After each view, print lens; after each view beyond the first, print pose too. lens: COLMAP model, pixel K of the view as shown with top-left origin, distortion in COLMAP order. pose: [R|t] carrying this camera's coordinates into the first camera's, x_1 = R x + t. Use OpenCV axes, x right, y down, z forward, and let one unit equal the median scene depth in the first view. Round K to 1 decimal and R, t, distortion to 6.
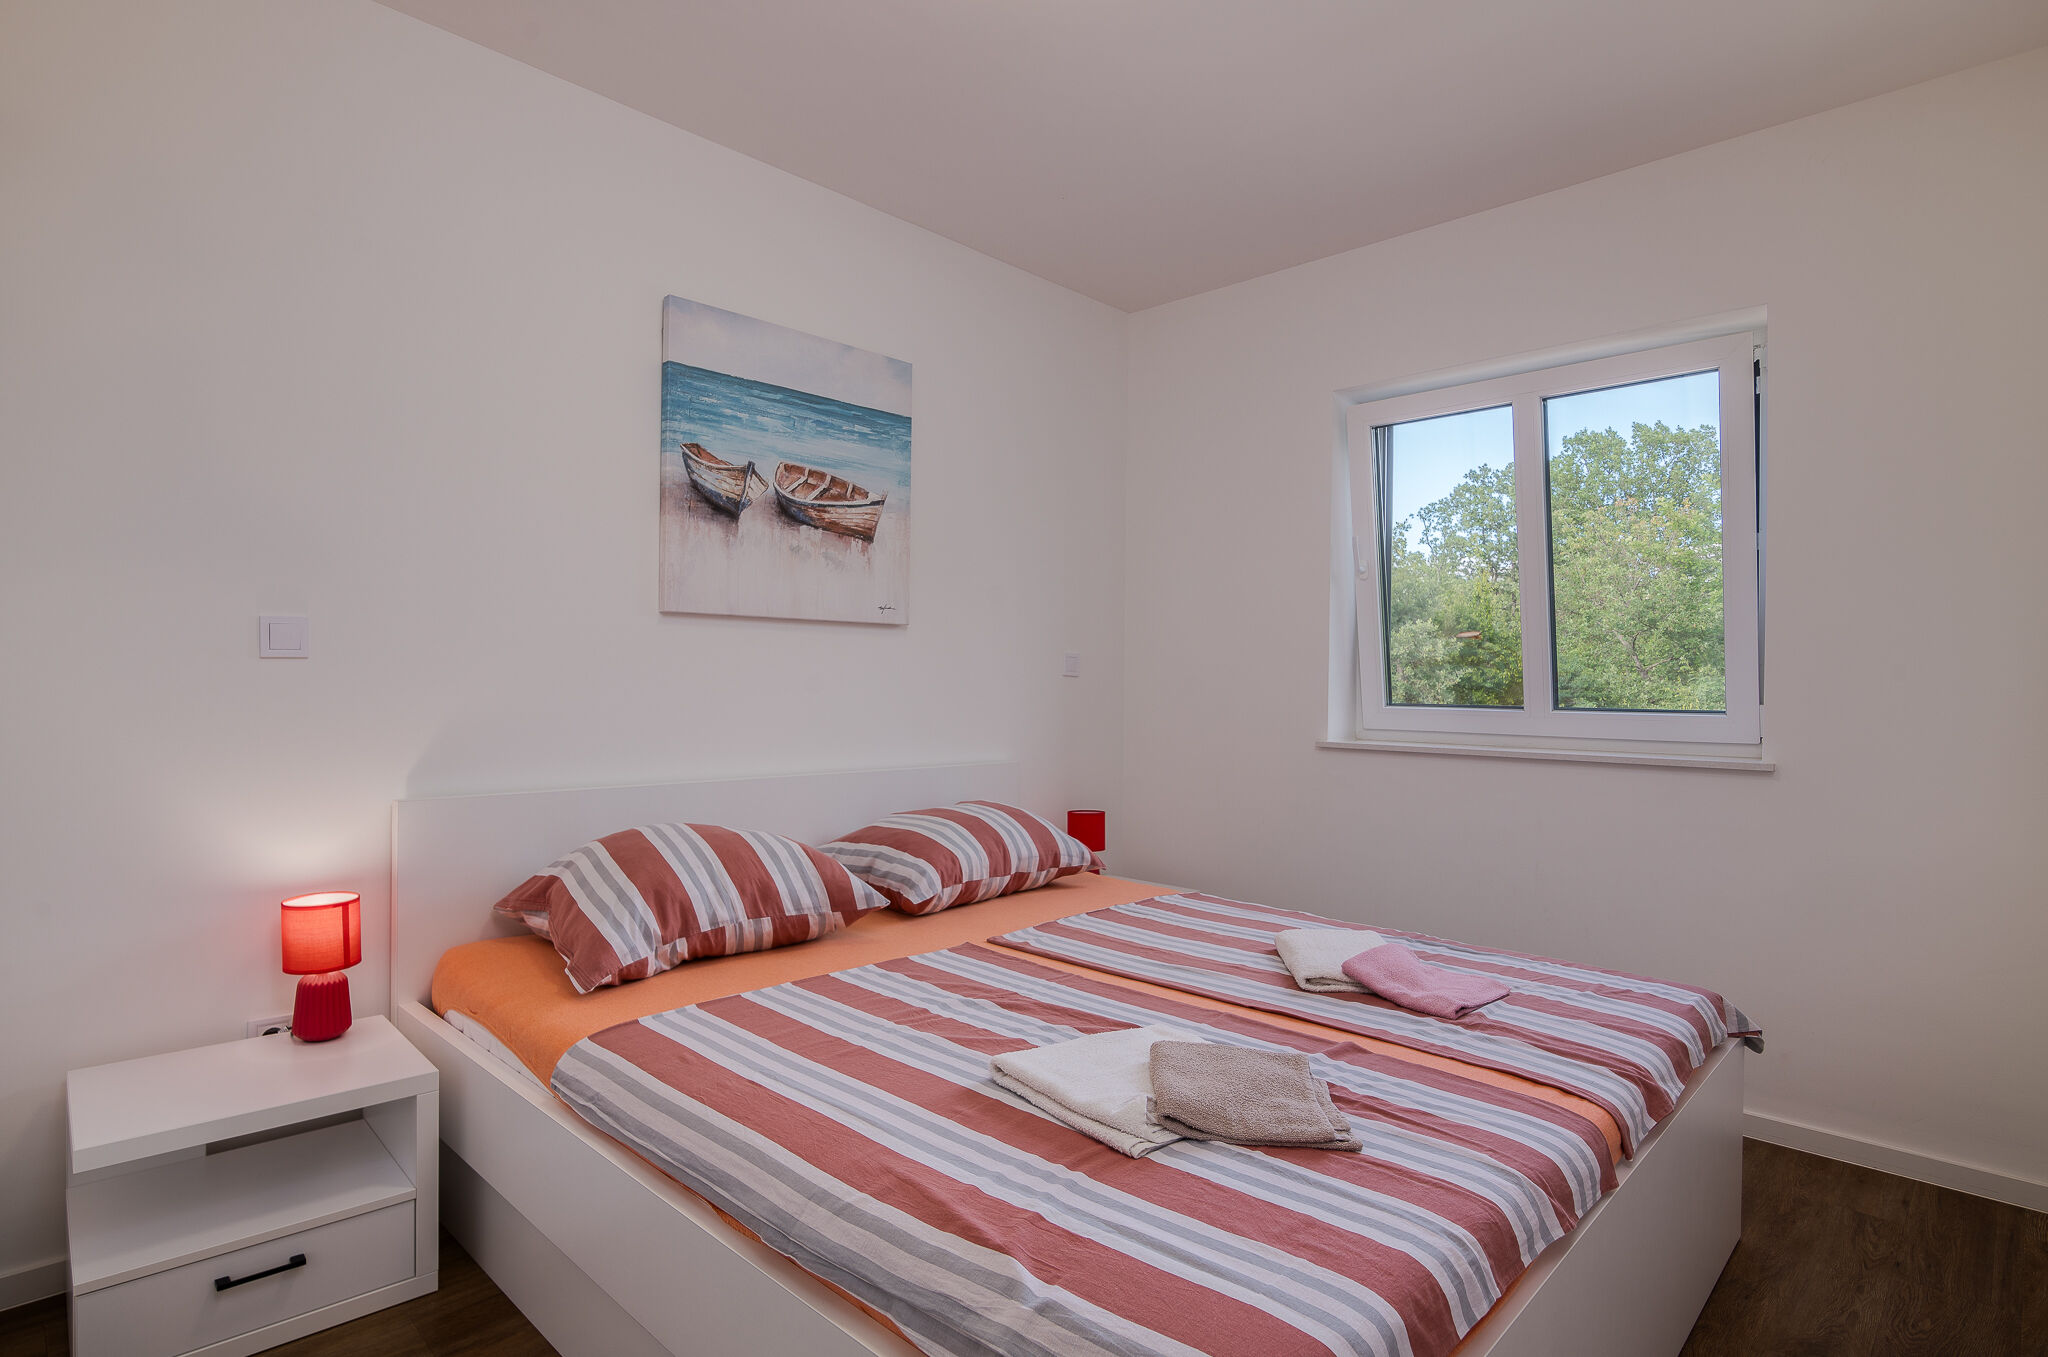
lens RADIAL K [[1062.0, 0, 1021.9], [0, 1062.0, 684.9], [0, 0, 1]] dist [-0.015743, 0.001662]
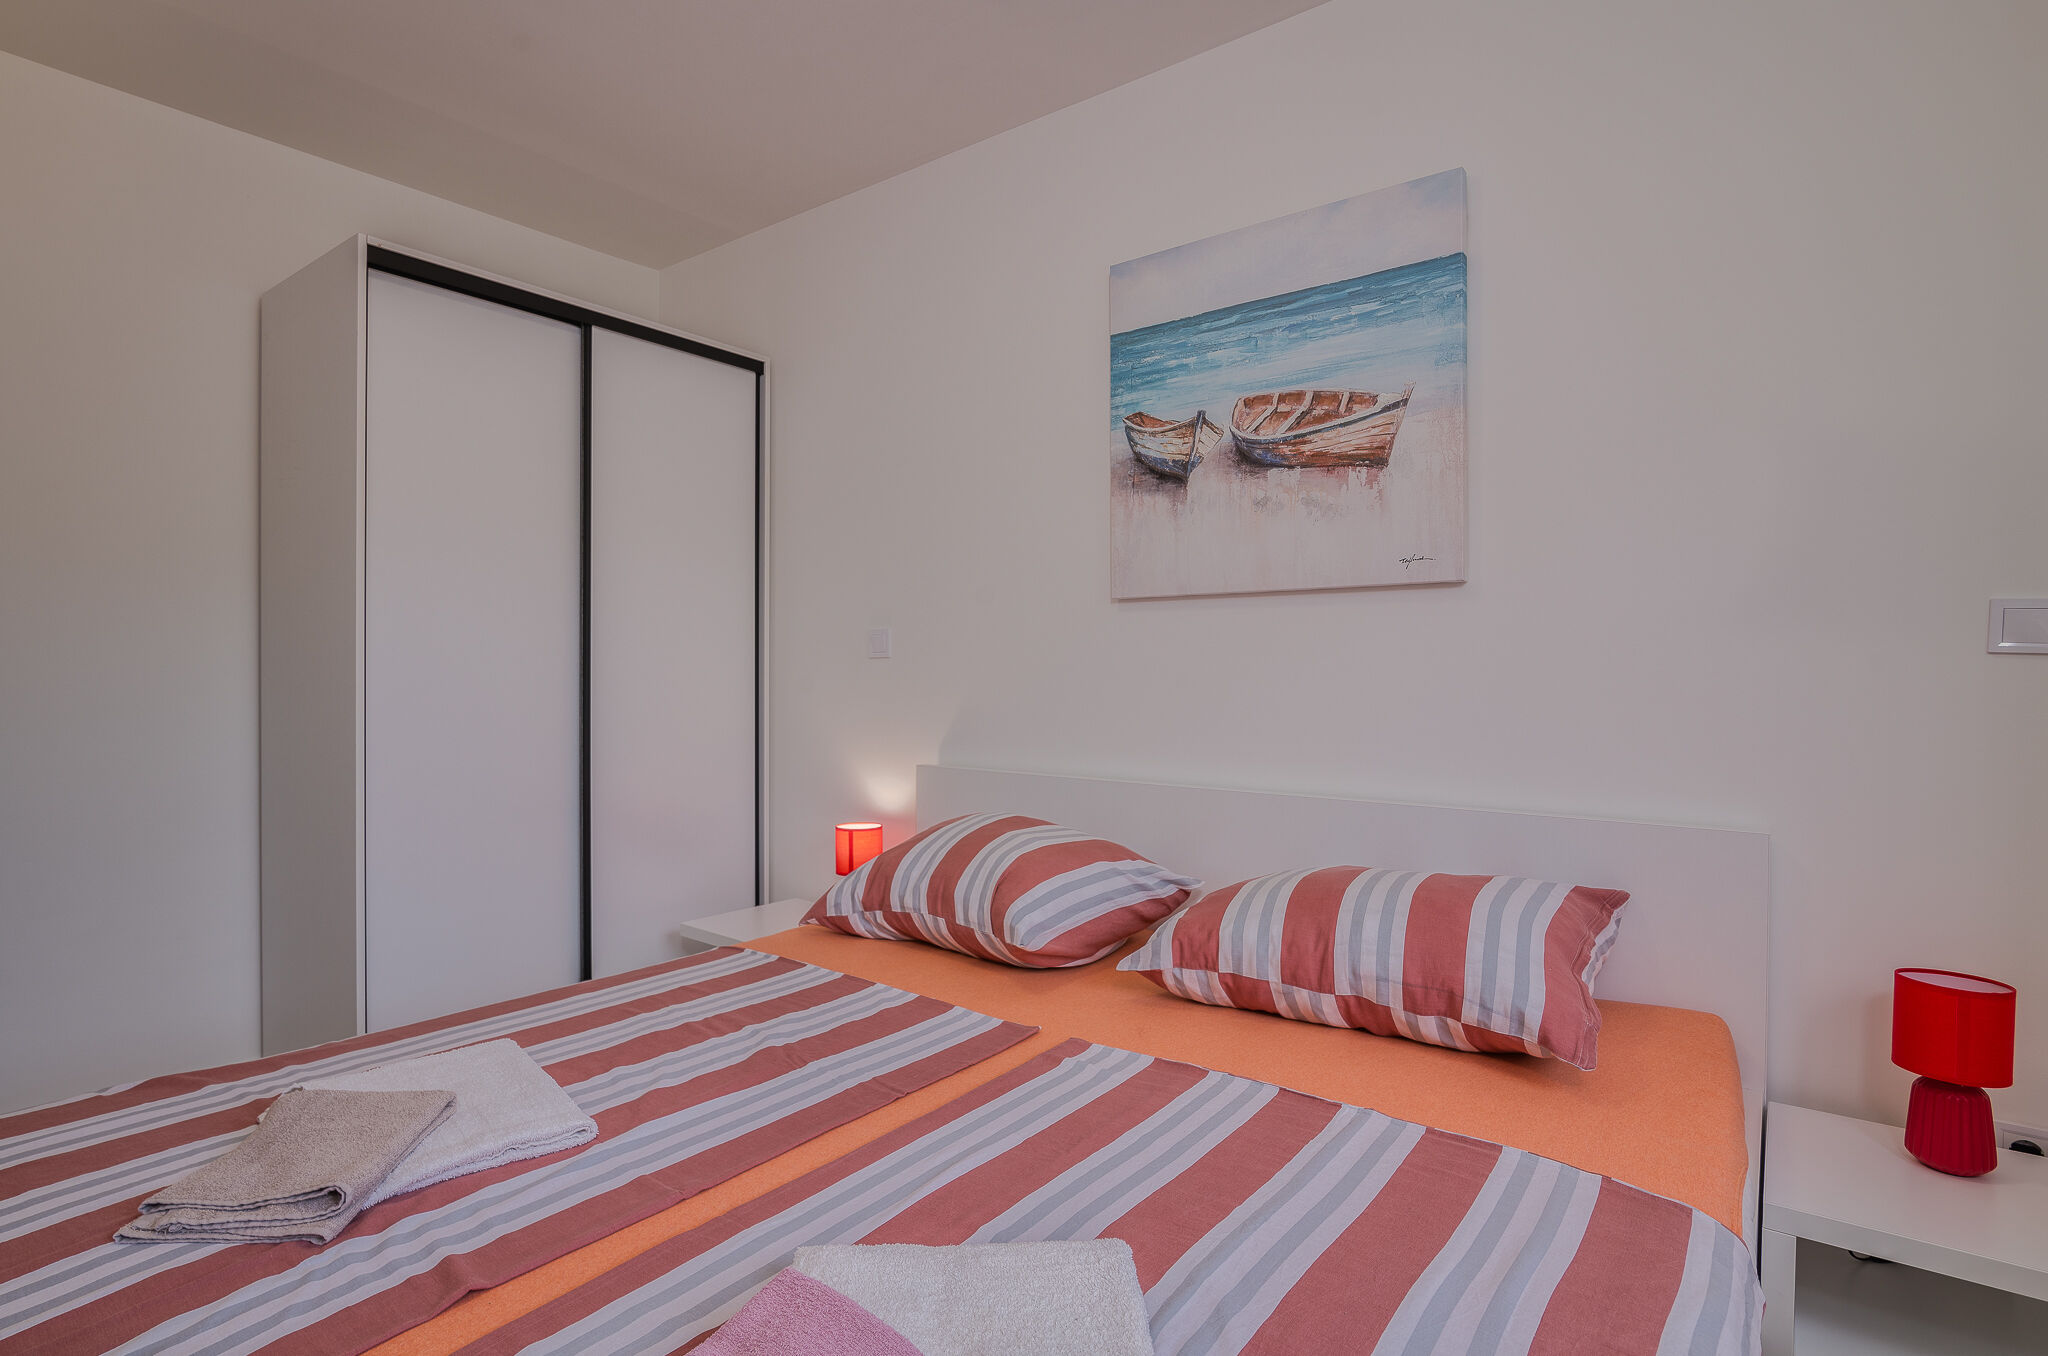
lens RADIAL K [[1062.0, 0, 1026.3], [0, 1062.0, 684.5], [0, 0, 1]] dist [-0.015743, 0.001662]
pose [[0.097619, -0.005343, -0.995210, 0.549976], [-0.008631, 0.999943, -0.006215, 0.012695], [0.995186, 0.009196, 0.097567, 0.759491]]
